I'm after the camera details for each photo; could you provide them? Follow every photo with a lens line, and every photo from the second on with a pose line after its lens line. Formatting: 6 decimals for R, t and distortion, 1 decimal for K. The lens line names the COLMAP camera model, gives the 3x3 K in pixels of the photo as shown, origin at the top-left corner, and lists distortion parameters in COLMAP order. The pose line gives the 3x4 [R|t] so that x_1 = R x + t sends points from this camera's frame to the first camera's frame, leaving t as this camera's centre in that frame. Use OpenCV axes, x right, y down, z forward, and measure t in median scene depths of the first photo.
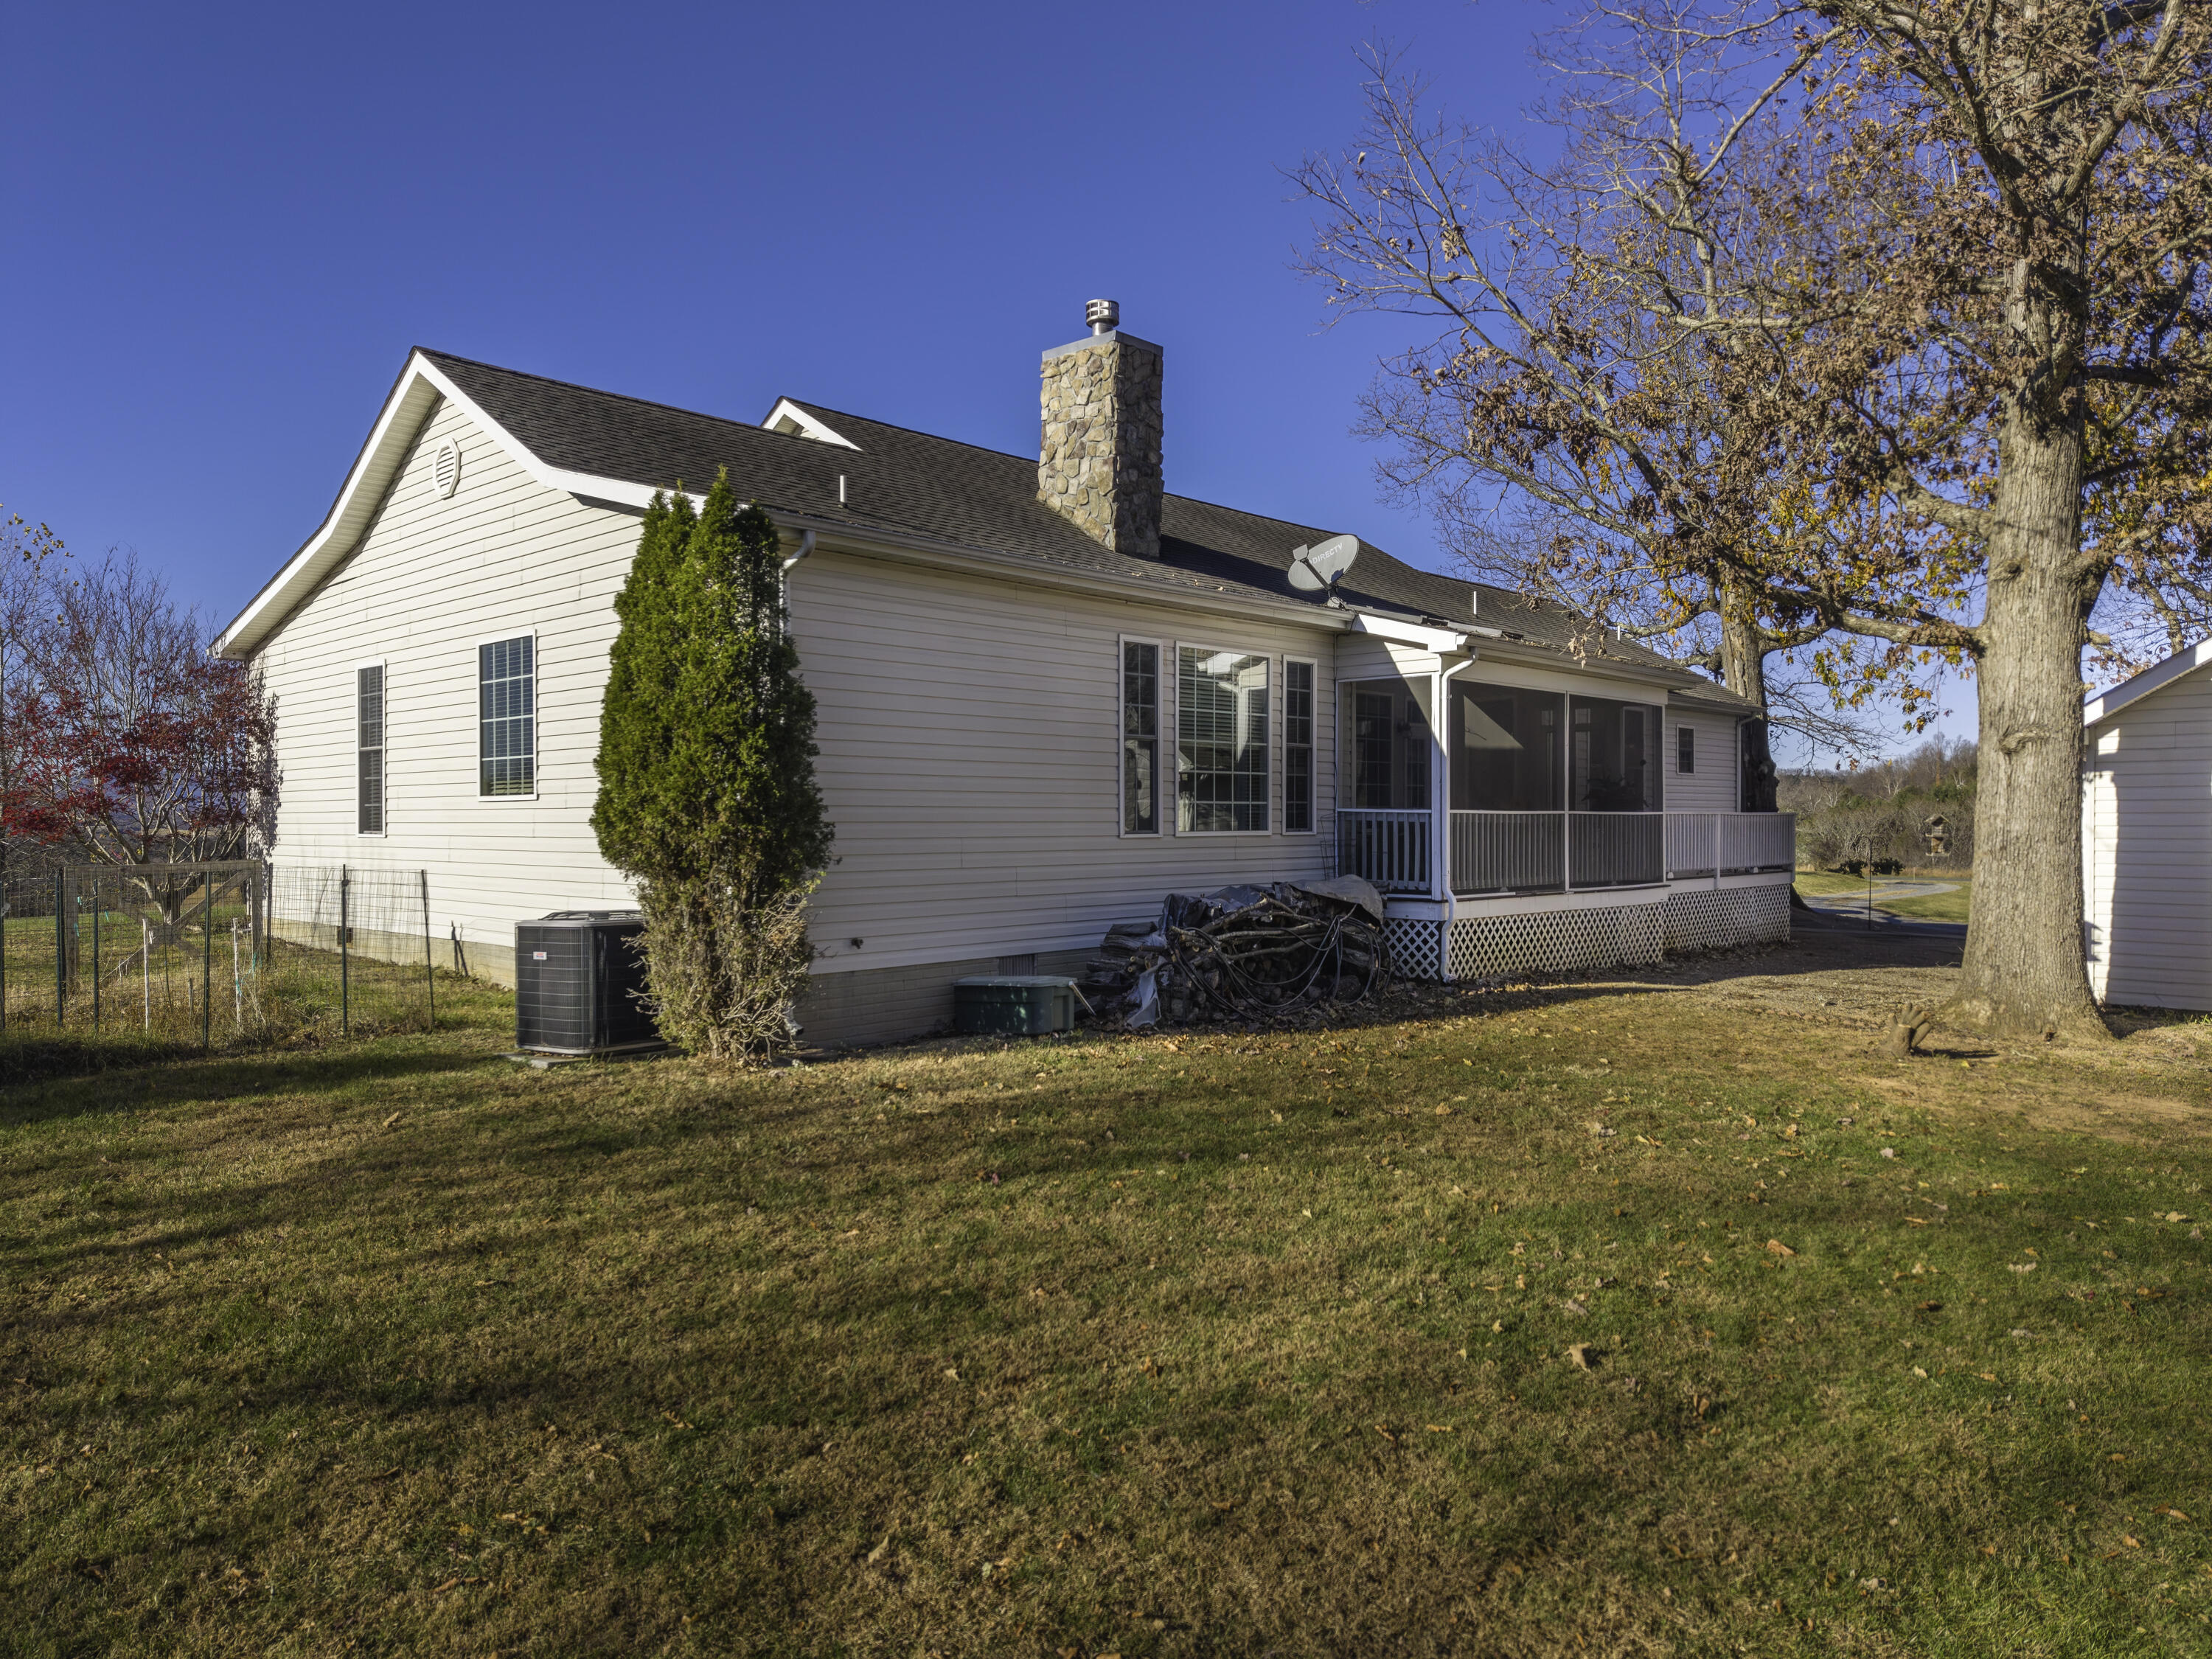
lens RADIAL K [[1525.8, 0, 1043.0], [0, 1525.8, 855.7], [0, 0, 1]] dist [0.028108, -0.077926]
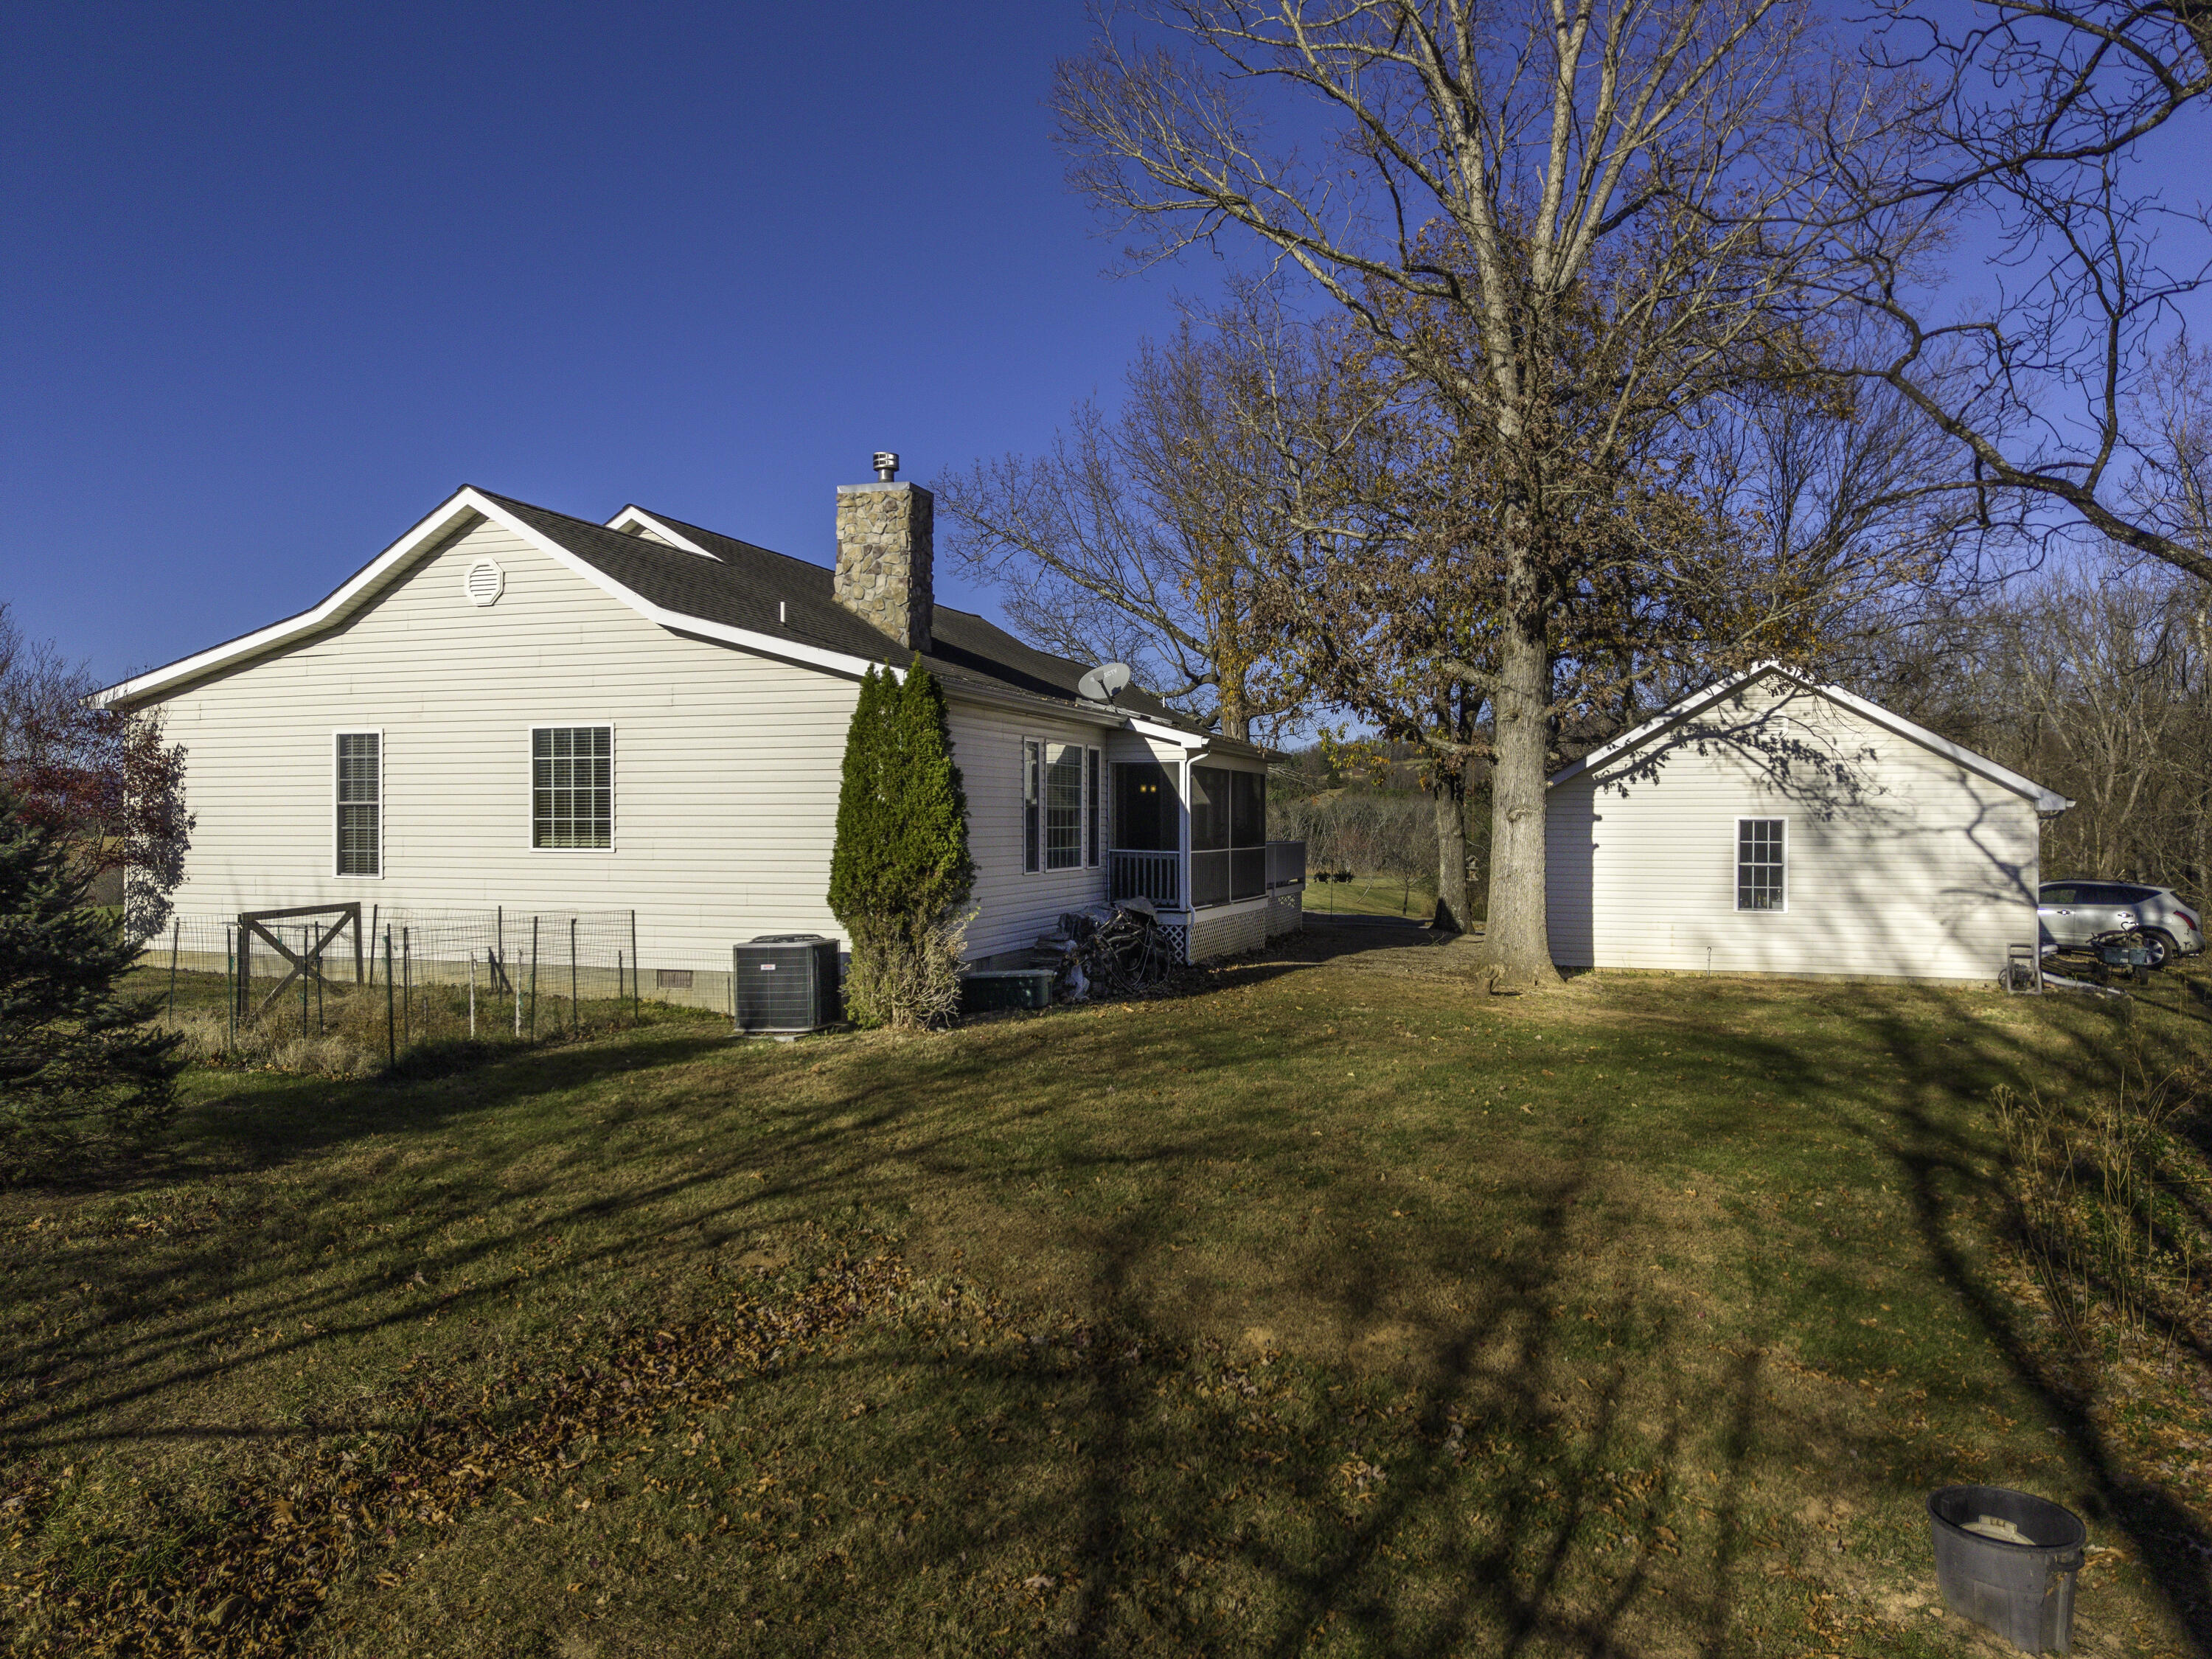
lens RADIAL K [[1559.6, 0, 1106.0], [0, 1559.6, 829.5], [0, 0, 1]] dist [0.020169, -0.000183]
pose [[0.902317, -0.000269, 0.431073, -0.460006], [0.007017, 0.999876, -0.014063, -0.029925], [-0.431016, 0.015714, 0.902207, -0.339753]]
